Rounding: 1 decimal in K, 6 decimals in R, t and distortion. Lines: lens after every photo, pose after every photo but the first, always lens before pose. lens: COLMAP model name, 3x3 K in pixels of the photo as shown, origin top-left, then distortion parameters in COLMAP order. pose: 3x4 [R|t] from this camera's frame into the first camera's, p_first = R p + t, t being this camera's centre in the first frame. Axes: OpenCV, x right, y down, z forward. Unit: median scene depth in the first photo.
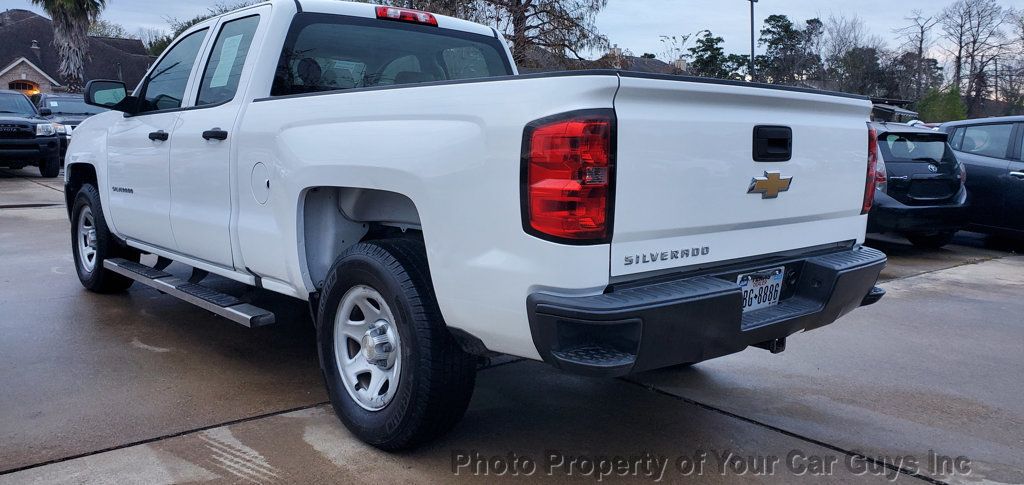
lens RADIAL K [[799.7, 0, 516.0], [0, 799.7, 234.5], [0, 0, 1]] dist [0.029405, -0.025177]
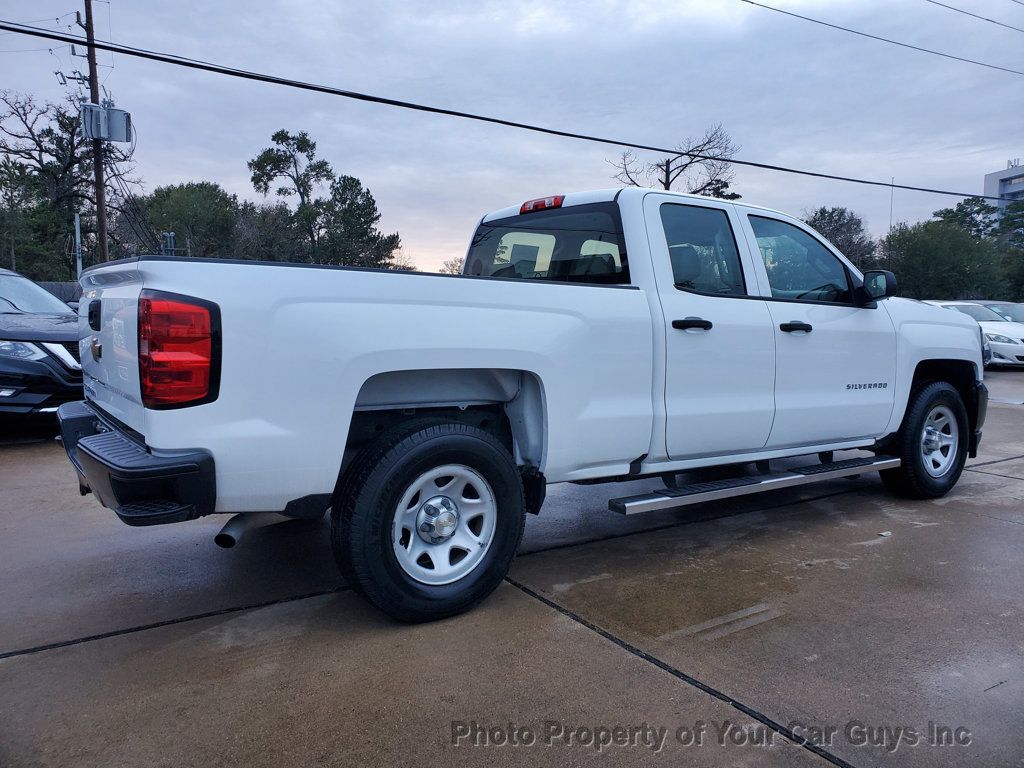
lens RADIAL K [[802.1, 0, 523.1], [0, 802.1, 367.5], [0, 0, 1]] dist [0.008791, 0.016139]
pose [[-0.120769, 0.049842, -0.991429, 1.325854], [-0.135798, 0.988520, 0.066238, -0.188521], [0.983348, 0.142633, -0.112614, 1.645864]]
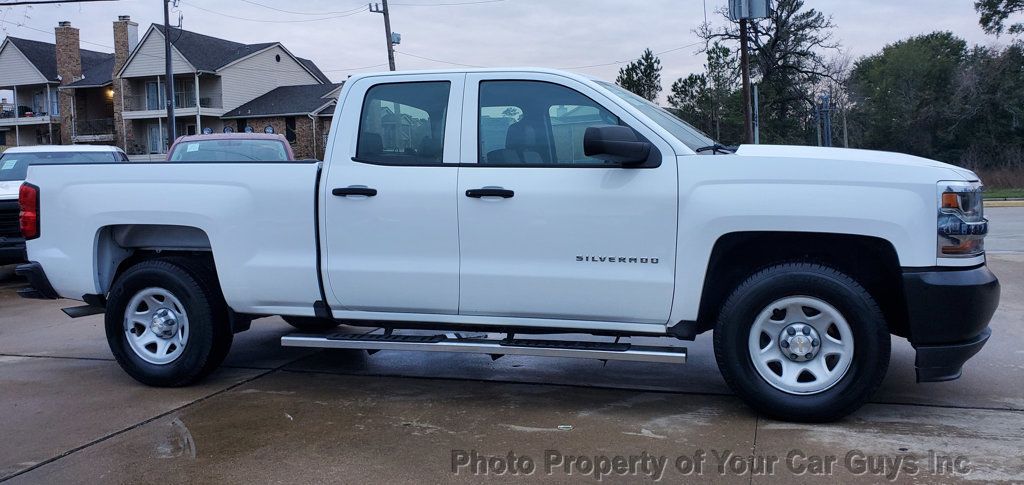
lens RADIAL K [[799.7, 0, 522.2], [0, 799.7, 233.8], [0, 0, 1]] dist [0.029405, -0.025177]
pose [[-0.852169, 0.041472, -0.521620, 0.508878], [-0.056321, 0.983794, 0.170229, -0.403163], [0.520227, 0.174442, -0.836023, 3.176278]]
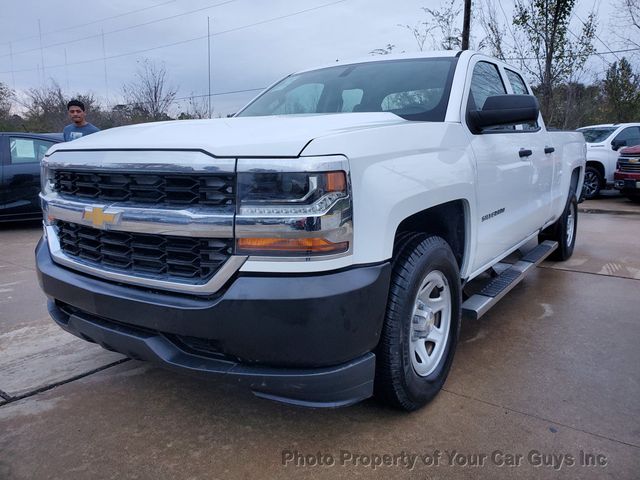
lens RADIAL K [[499.6, 0, 326.9], [0, 499.6, 229.0], [0, 0, 1]] dist [0.032752, -0.005981]
pose [[-0.221294, -0.168926, 0.960465, -1.698326], [0.121805, 0.972383, 0.199086, -0.299942], [-0.967570, 0.161046, -0.194606, 2.198763]]
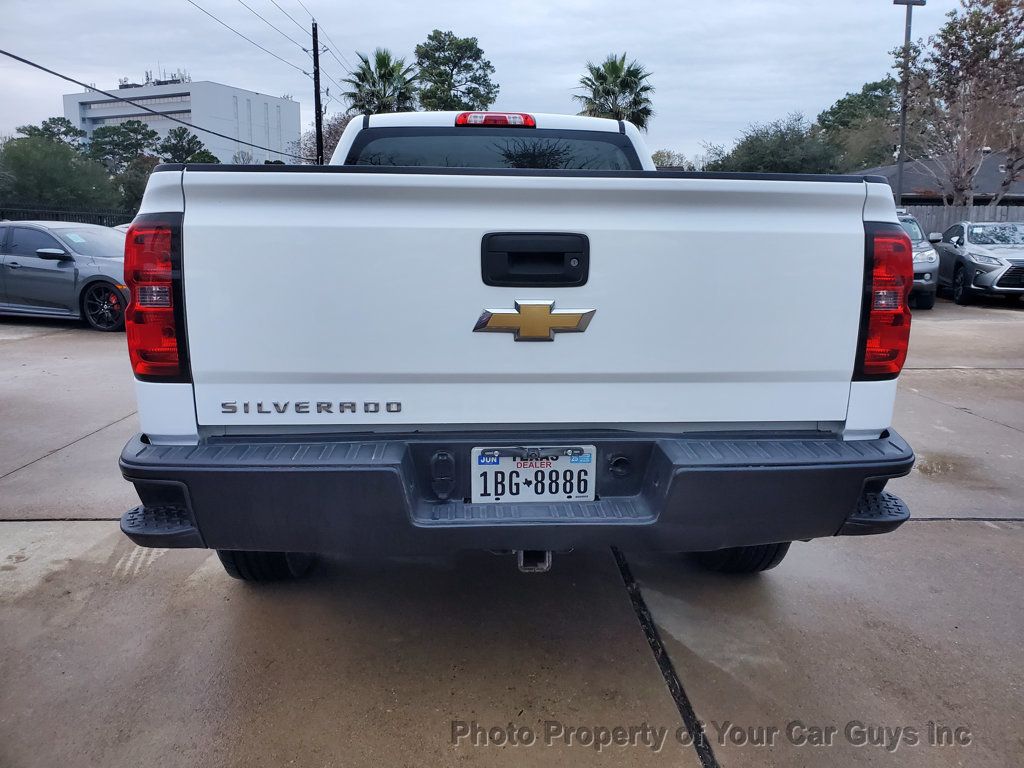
lens RADIAL K [[802.1, 0, 521.7], [0, 802.1, 367.4], [0, 0, 1]] dist [0.008791, 0.016139]
pose [[0.791603, 0.081168, -0.605620, 0.676248], [-0.071087, 0.996641, 0.040656, -0.047037], [0.606886, 0.010869, 0.794715, 0.435149]]
